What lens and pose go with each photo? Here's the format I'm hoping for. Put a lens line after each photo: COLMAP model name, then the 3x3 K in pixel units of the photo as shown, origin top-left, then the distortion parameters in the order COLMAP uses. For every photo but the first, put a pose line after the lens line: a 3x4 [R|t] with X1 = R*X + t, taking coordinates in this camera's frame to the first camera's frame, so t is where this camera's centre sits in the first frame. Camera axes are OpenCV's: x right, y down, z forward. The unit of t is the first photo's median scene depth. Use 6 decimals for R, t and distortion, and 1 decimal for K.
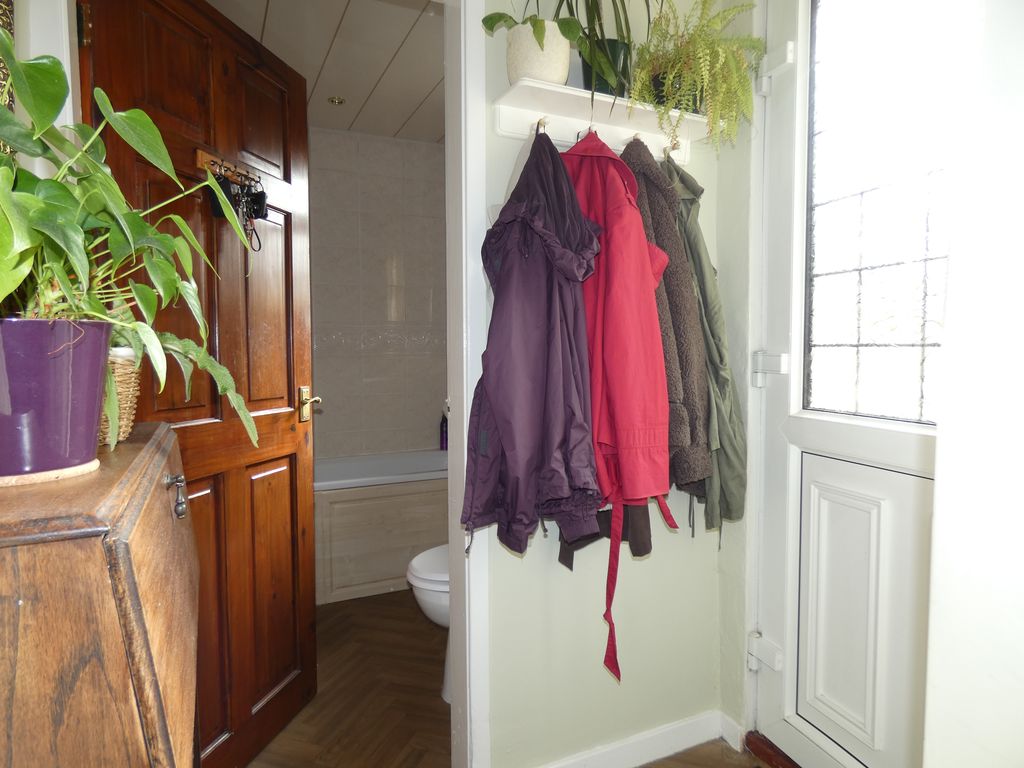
lens RADIAL K [[617.7, 0, 513.1], [0, 617.7, 382.7], [0, 0, 1]] dist [-0.004462, 0.001907]
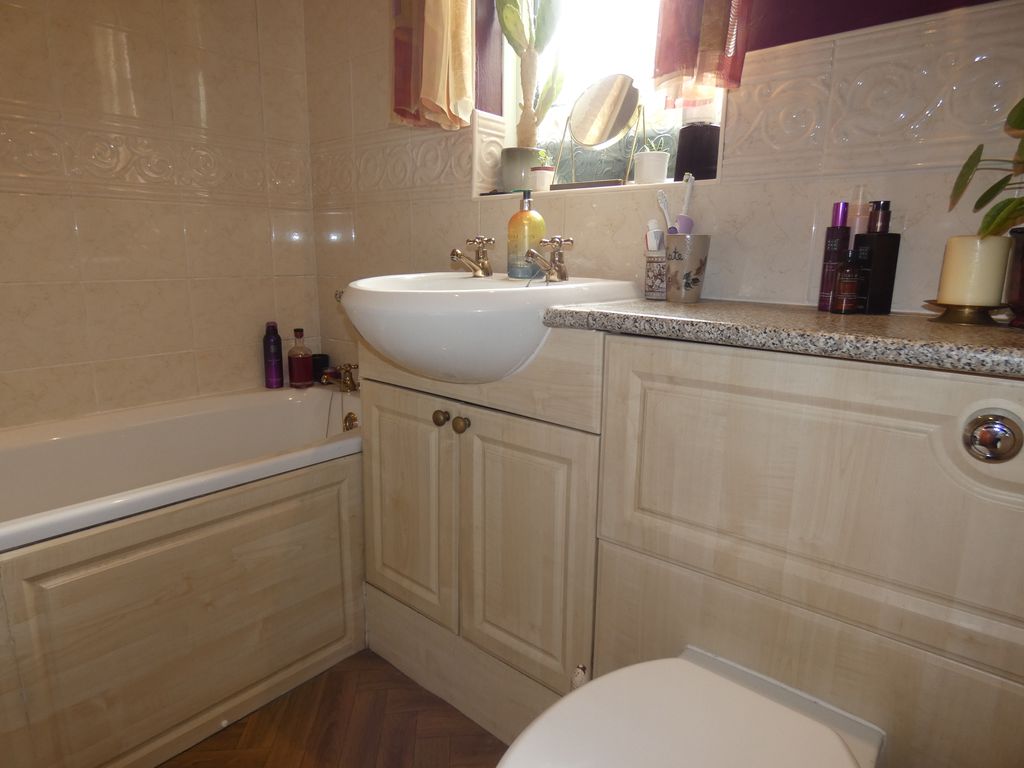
lens RADIAL K [[617.7, 0, 510.3], [0, 617.7, 383.6], [0, 0, 1]] dist [-0.004462, 0.001907]
pose [[0.917621, -0.072731, 0.390745, -0.168175], [0.009683, 0.986913, 0.160960, 0.024422], [-0.397338, -0.143917, 0.906317, 0.568263]]
